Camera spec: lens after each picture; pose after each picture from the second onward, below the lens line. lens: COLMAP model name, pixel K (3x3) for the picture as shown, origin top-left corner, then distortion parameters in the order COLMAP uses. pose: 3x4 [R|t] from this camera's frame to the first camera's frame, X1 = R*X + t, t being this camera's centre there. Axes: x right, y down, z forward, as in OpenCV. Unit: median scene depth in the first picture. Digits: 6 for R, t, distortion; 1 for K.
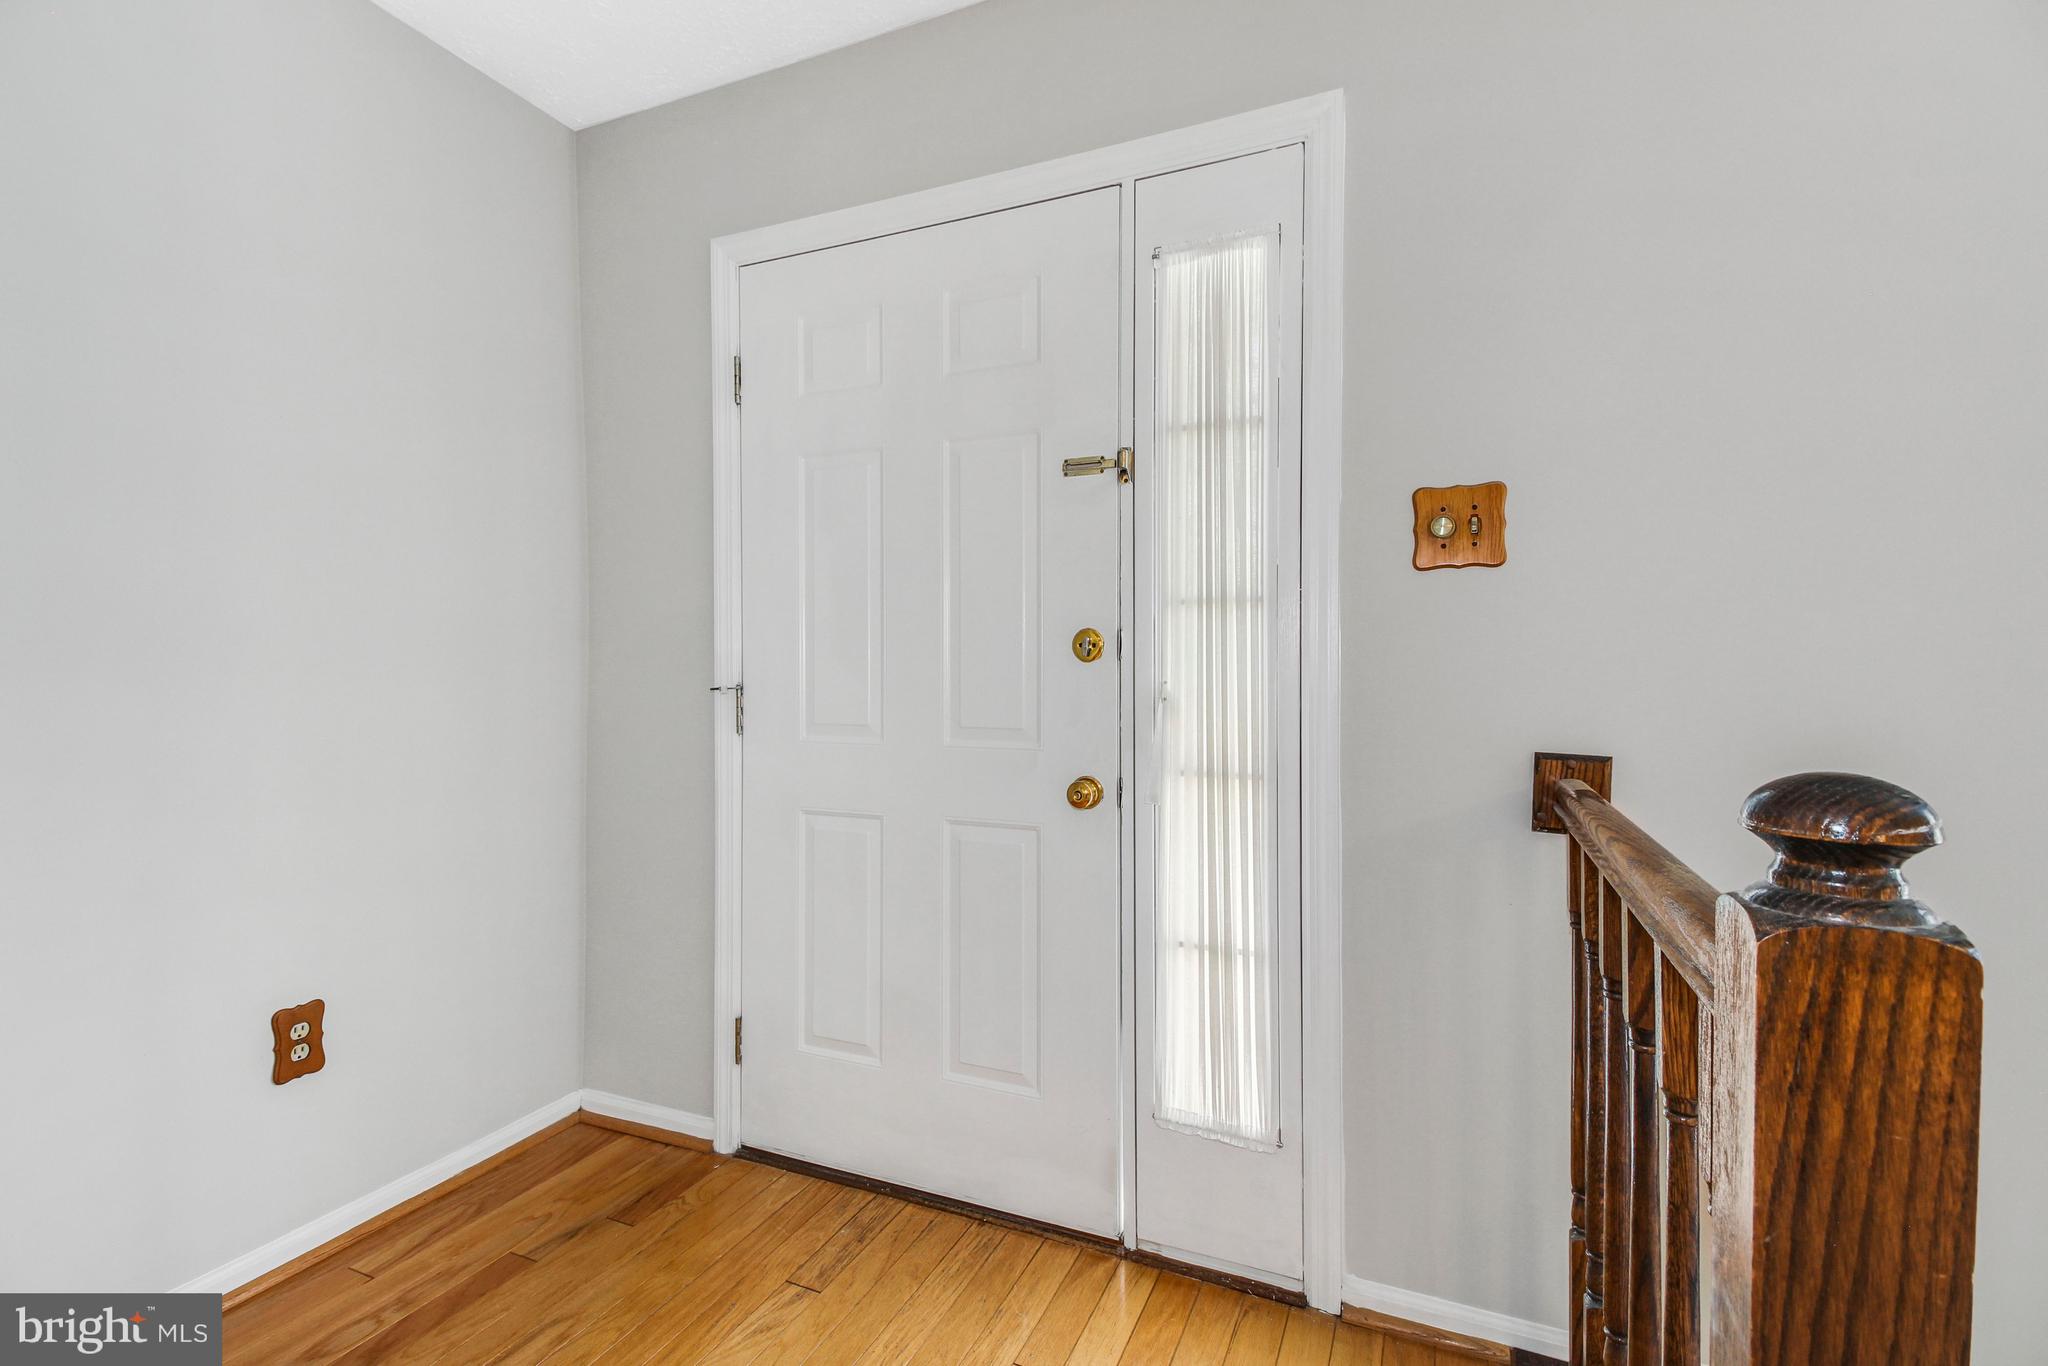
lens RADIAL K [[952.4, 0, 1011.7], [0, 952.4, 679.9], [0, 0, 1]] dist [0.040375, -0.008175]
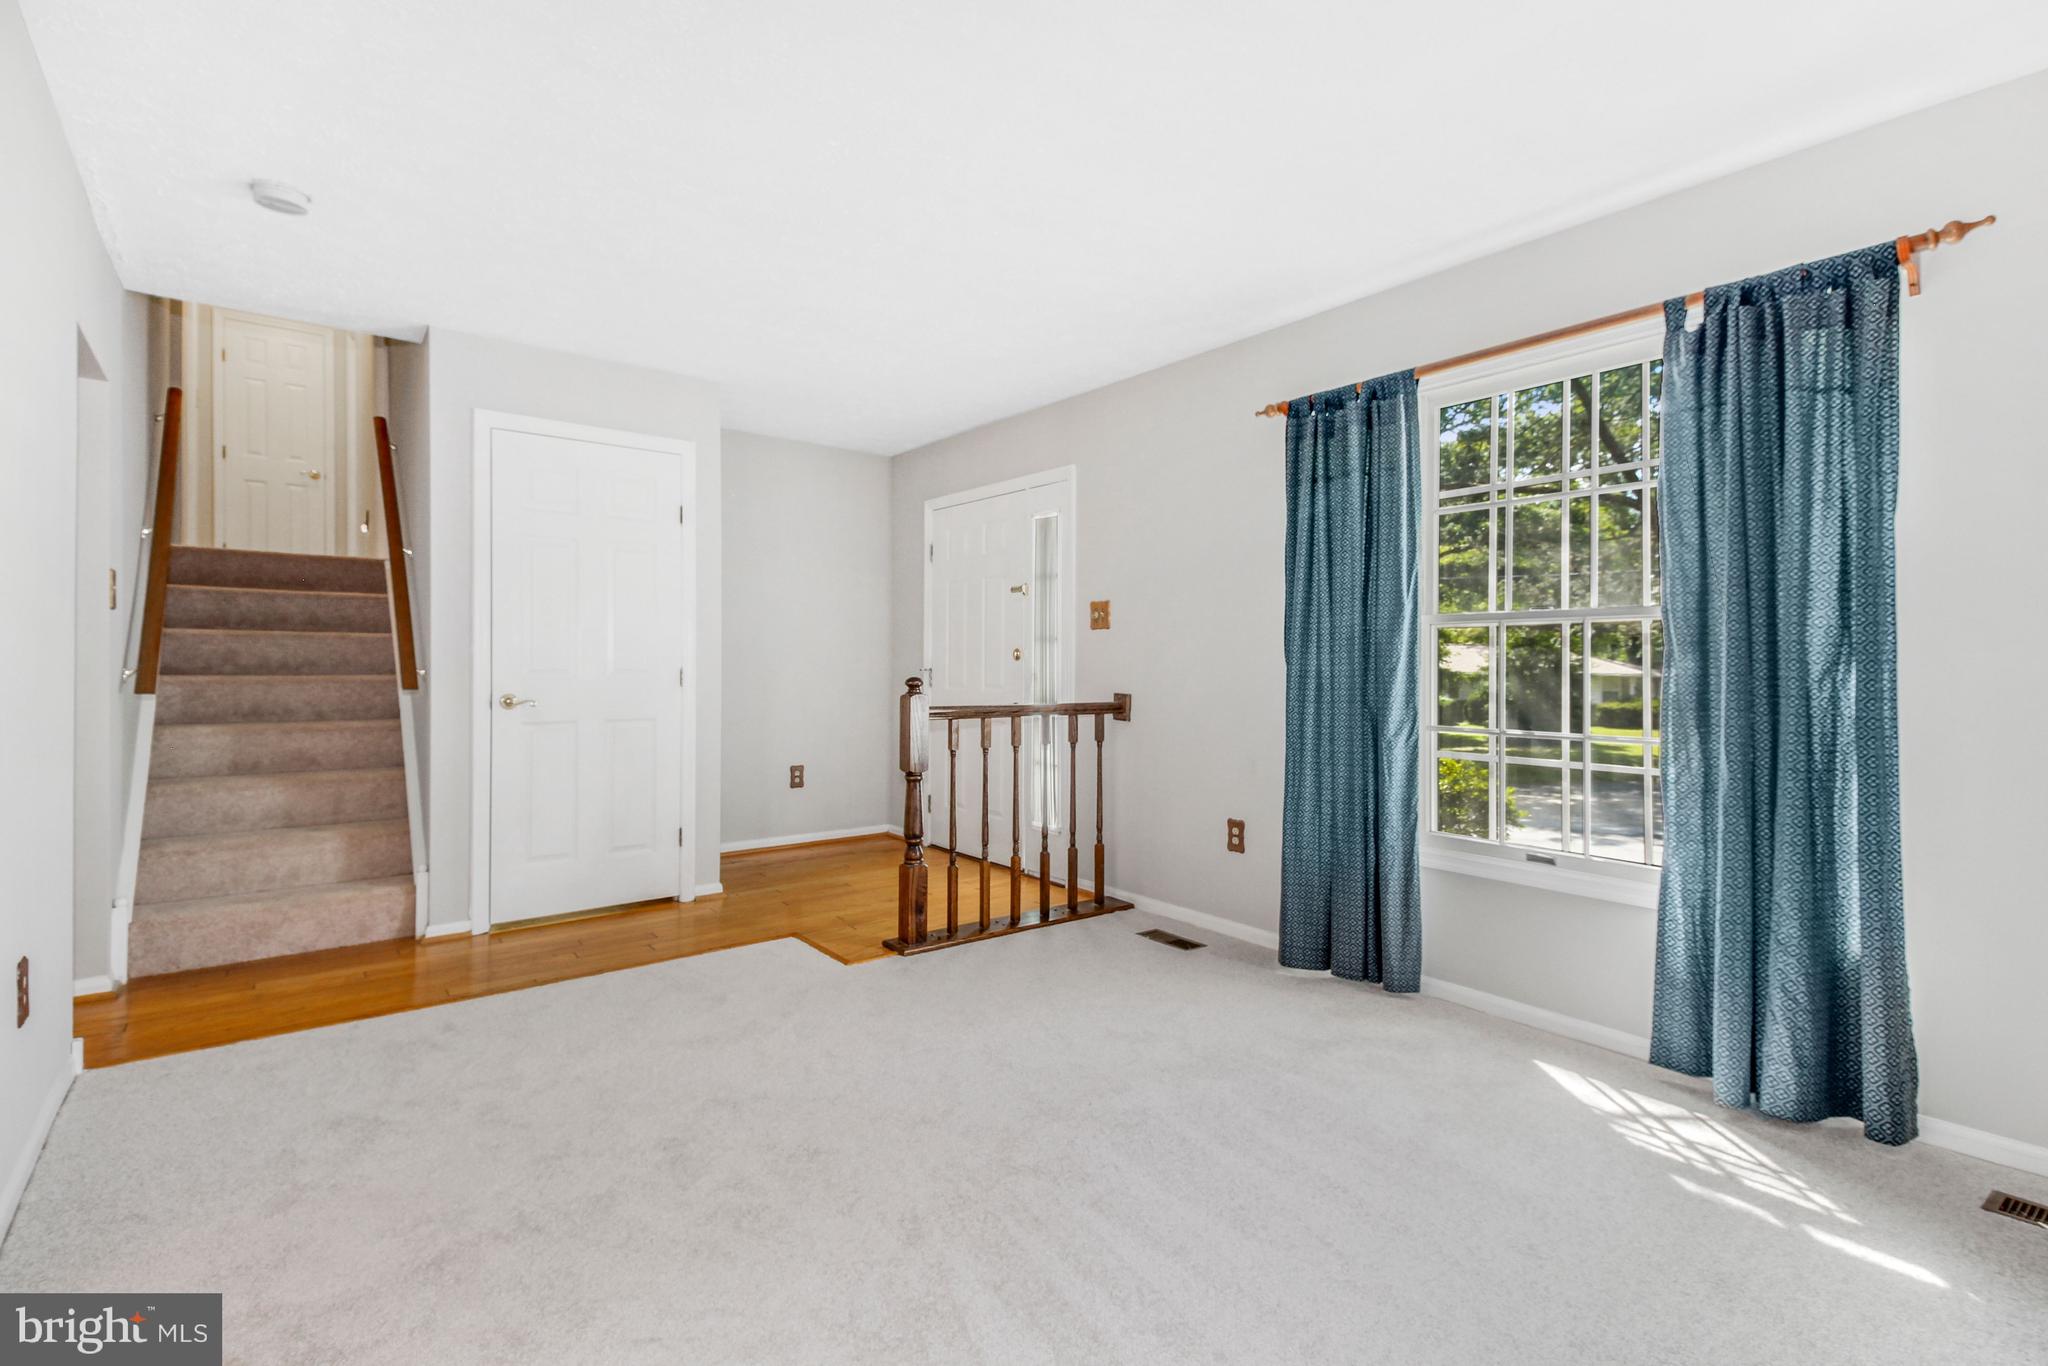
lens RADIAL K [[952.4, 0, 1011.8], [0, 952.4, 665.5], [0, 0, 1]] dist [0.040375, -0.008175]
pose [[0.877867, 0.009040, -0.478819, 1.453048], [-0.013142, 0.999900, -0.005218, 0.009638], [0.478724, 0.010873, 0.877898, -1.490303]]
